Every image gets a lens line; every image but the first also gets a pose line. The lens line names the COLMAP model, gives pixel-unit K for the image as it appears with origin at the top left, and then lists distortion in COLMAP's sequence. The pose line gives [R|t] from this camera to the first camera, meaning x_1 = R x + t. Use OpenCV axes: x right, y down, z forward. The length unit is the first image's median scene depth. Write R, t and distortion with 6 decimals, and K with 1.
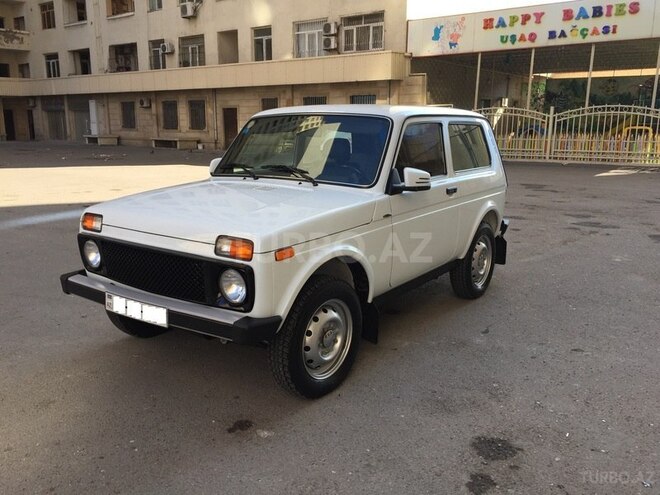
lens RADIAL K [[564.9, 0, 326.0], [0, 564.9, 246.7], [0, 0, 1]] dist [0.062317, -0.060074]
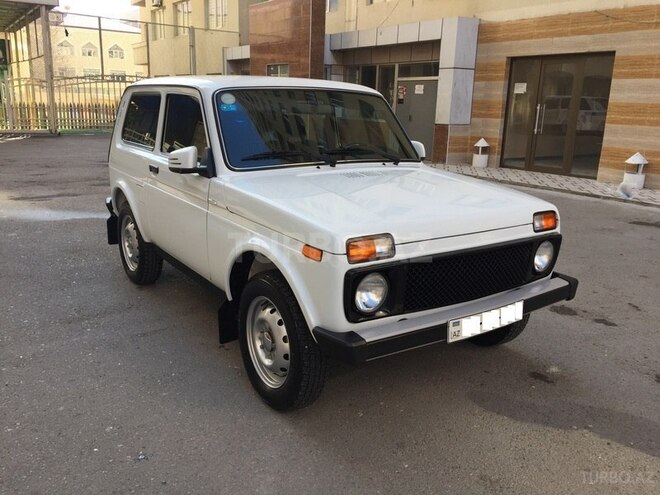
lens RADIAL K [[564.9, 0, 326.6], [0, 564.9, 245.5], [0, 0, 1]] dist [0.062317, -0.060074]
pose [[0.320537, -0.227144, 0.919598, -1.140782], [0.172612, 0.968575, 0.179076, -0.191814], [-0.931376, 0.101333, 0.349672, 0.876732]]
